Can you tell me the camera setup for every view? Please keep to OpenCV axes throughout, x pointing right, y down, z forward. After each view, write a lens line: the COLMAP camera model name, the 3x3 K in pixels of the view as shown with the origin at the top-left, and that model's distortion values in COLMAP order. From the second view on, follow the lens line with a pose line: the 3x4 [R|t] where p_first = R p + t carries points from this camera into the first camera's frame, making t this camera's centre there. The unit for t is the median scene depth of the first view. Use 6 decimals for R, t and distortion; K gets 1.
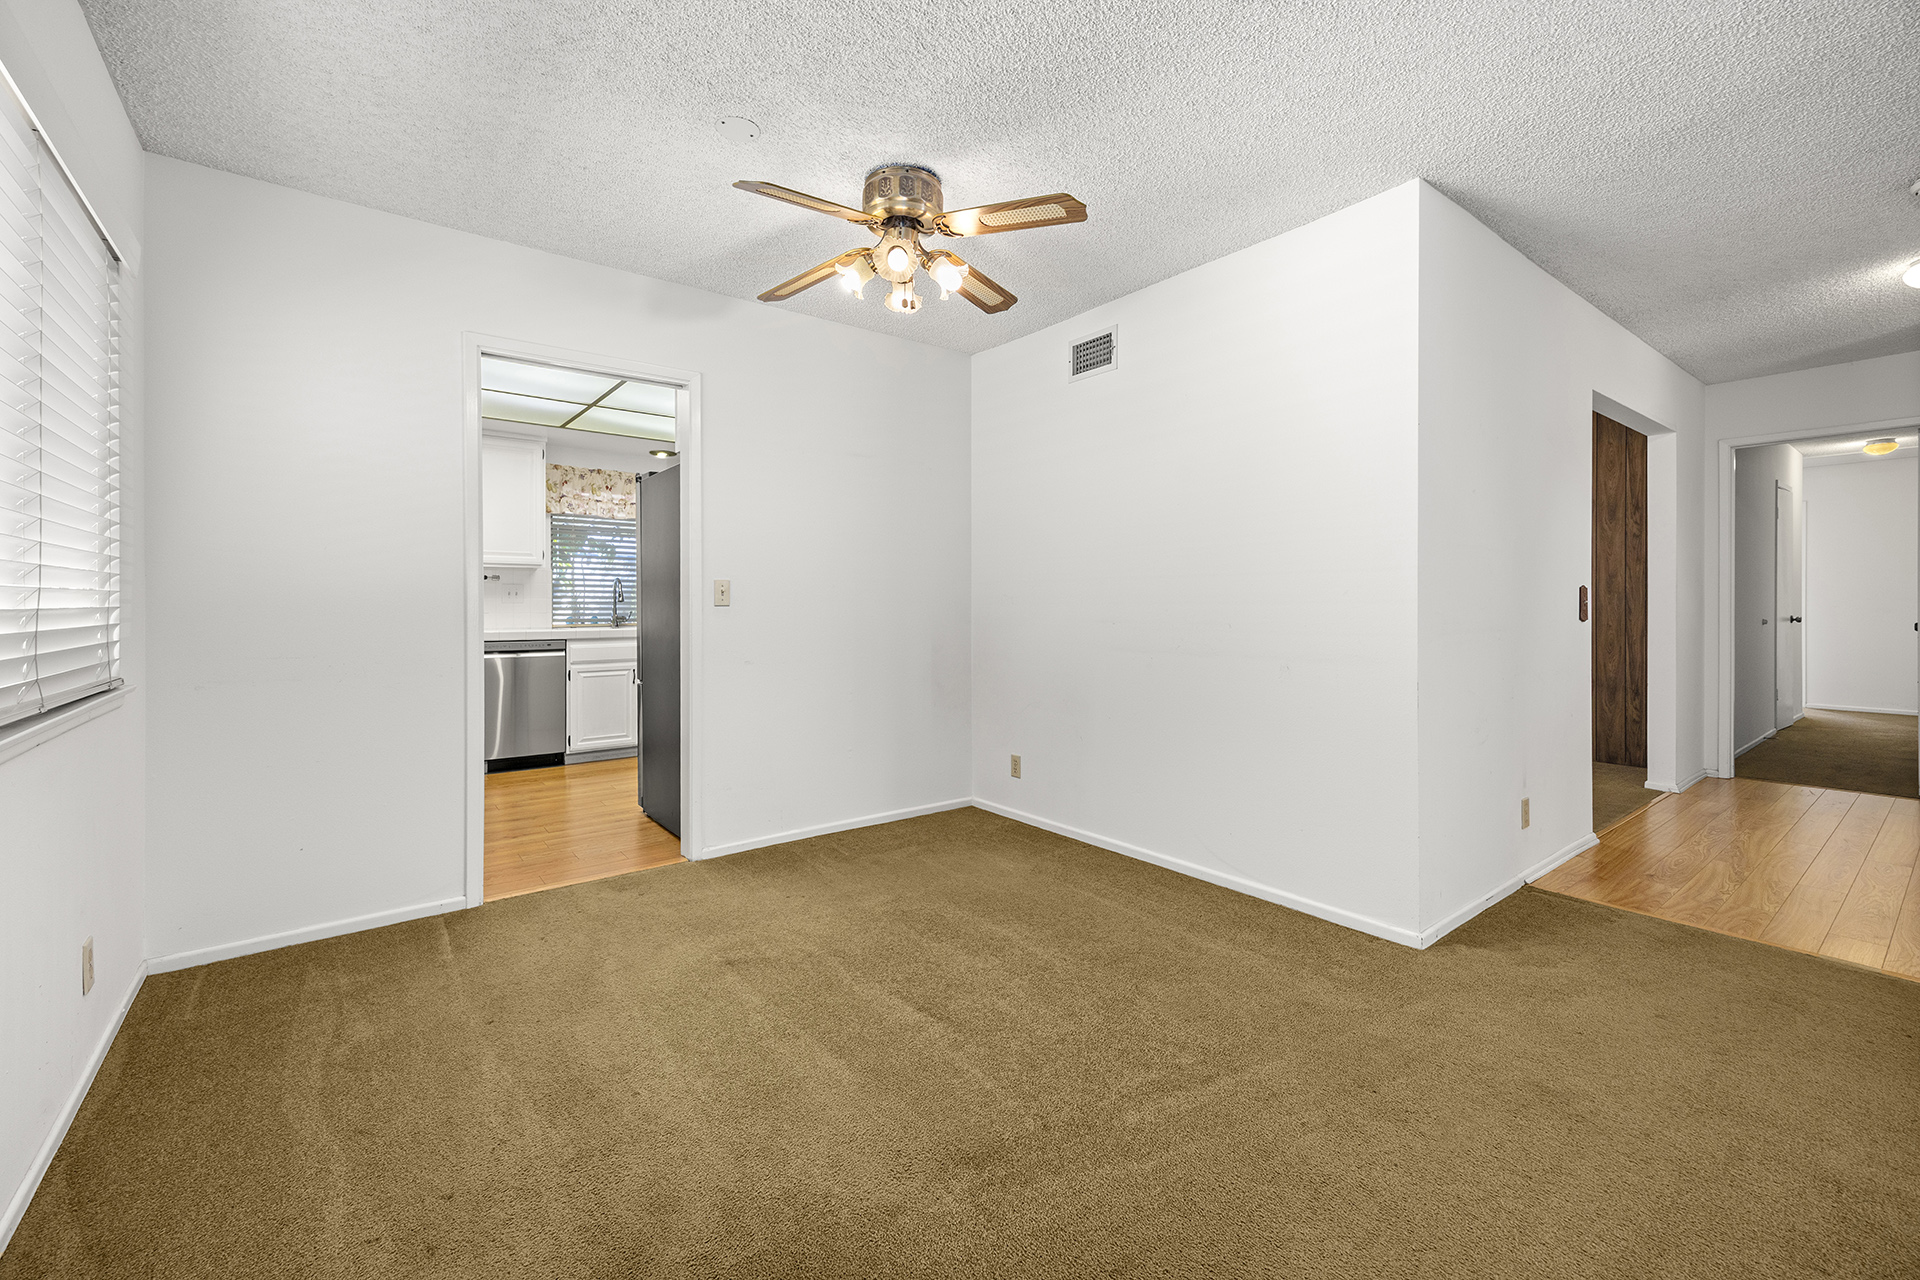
lens RADIAL K [[792.5, 0, 947.3], [0, 792.5, 601.0], [0, 0, 1]] dist [0.000020, 0.000024]
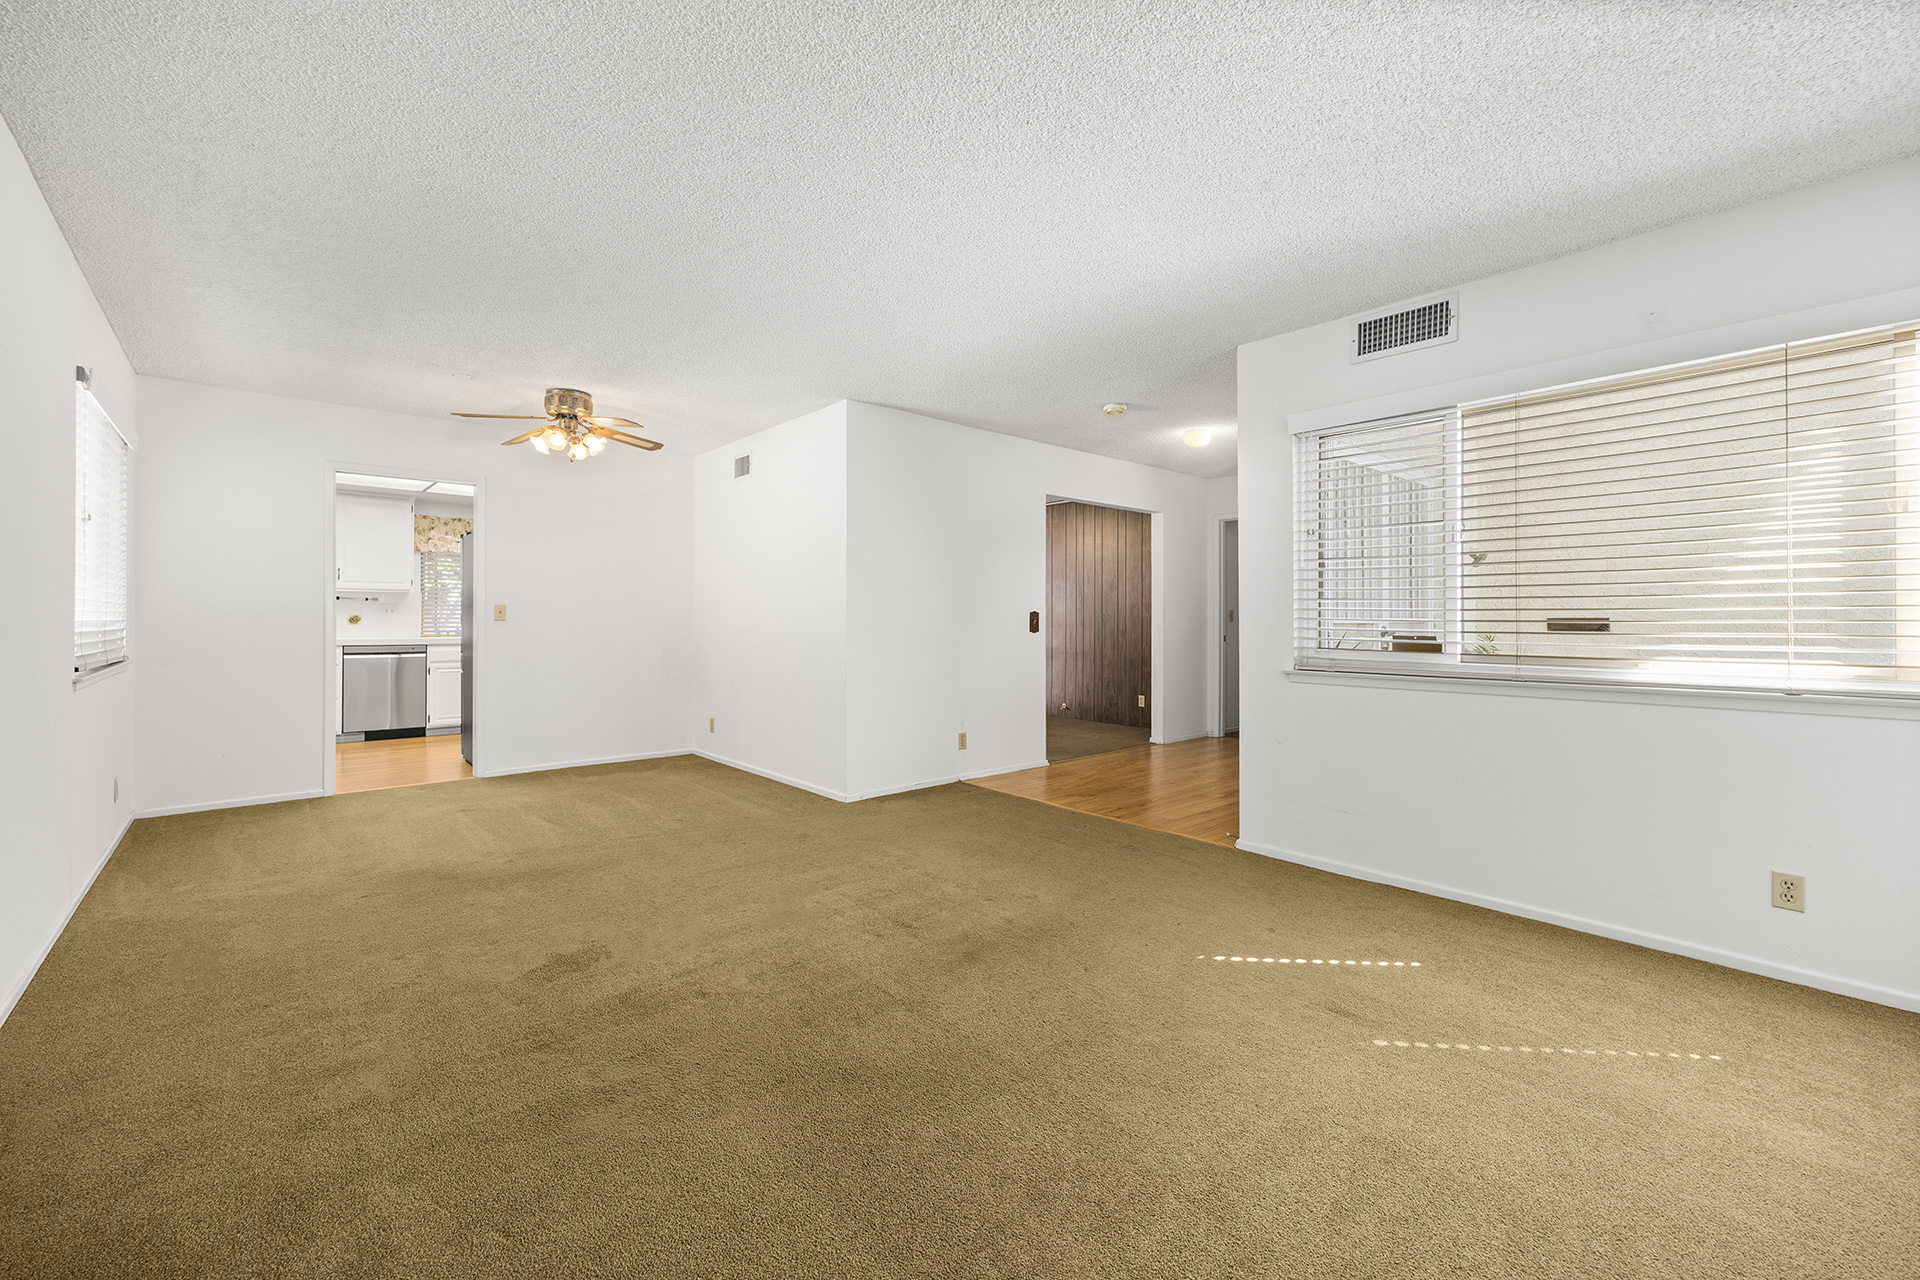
lens RADIAL K [[781.0, 0, 951.5], [0, 781.0, 613.2], [0, 0, 1]] dist [0.000953, 0.000092]
pose [[0.997685, 0.004564, 0.067846, 0.494459], [-0.004214, 0.999977, -0.005292, -0.004120], [-0.067869, 0.004994, 0.997682, -0.612009]]
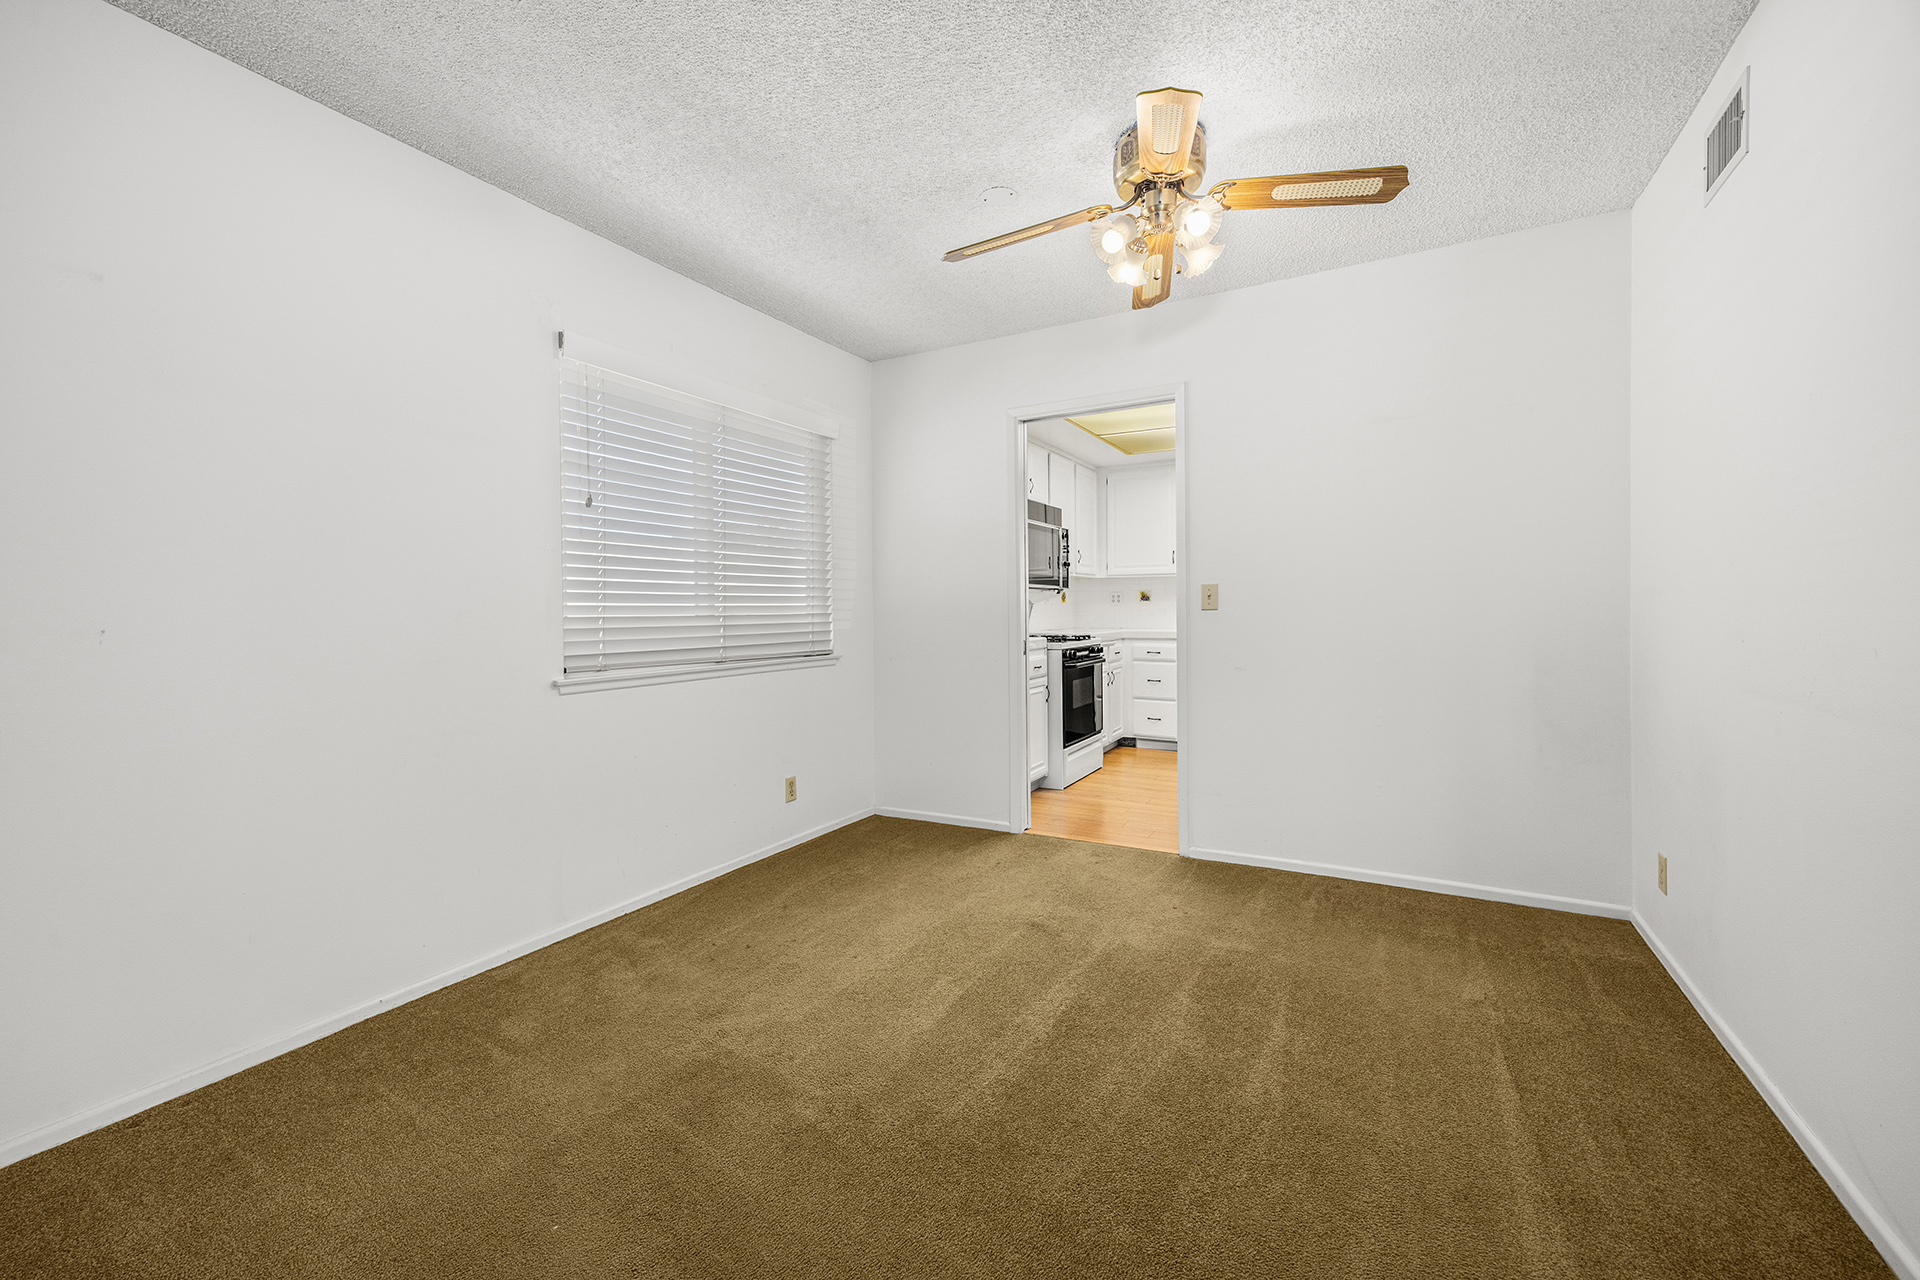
lens RADIAL K [[781.0, 0, 951.5], [0, 781.0, 613.2], [0, 0, 1]] dist [0.000953, 0.000092]
pose [[0.400777, 0.002874, -0.916171, 0.455759], [0.008236, 0.999943, 0.006740, 0.001405], [0.916139, -0.010247, 0.400730, 0.292847]]
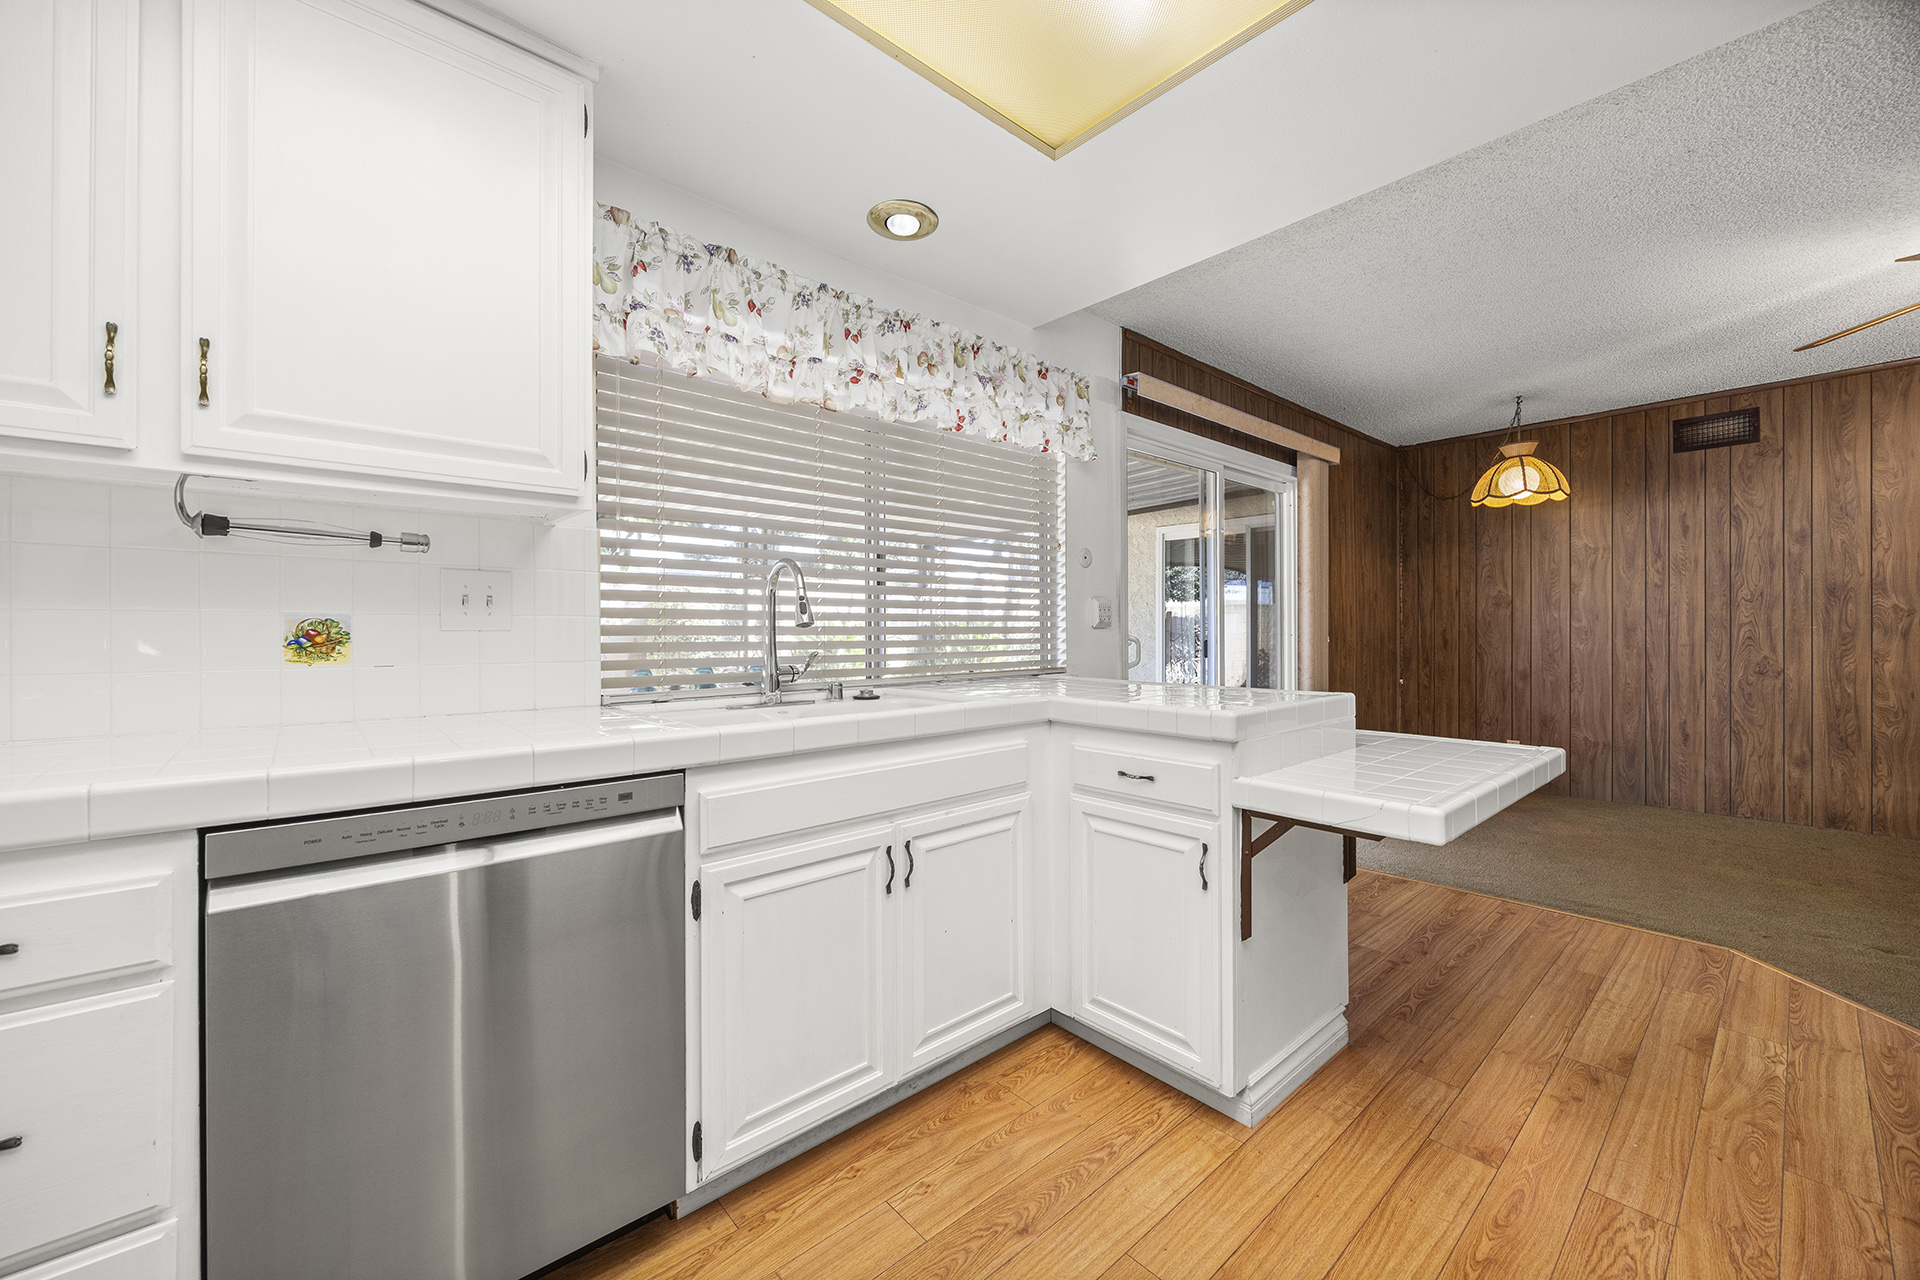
lens RADIAL K [[746.9, 0, 942.4], [0, 746.9, 628.0], [0, 0, 1]] dist [0.000218, 0.000093]
pose [[0.997706, -0.000787, 0.067697, -0.607481], [0.001030, 0.999993, -0.003548, 0.003712], [-0.067694, 0.003610, 0.997700, 1.095542]]
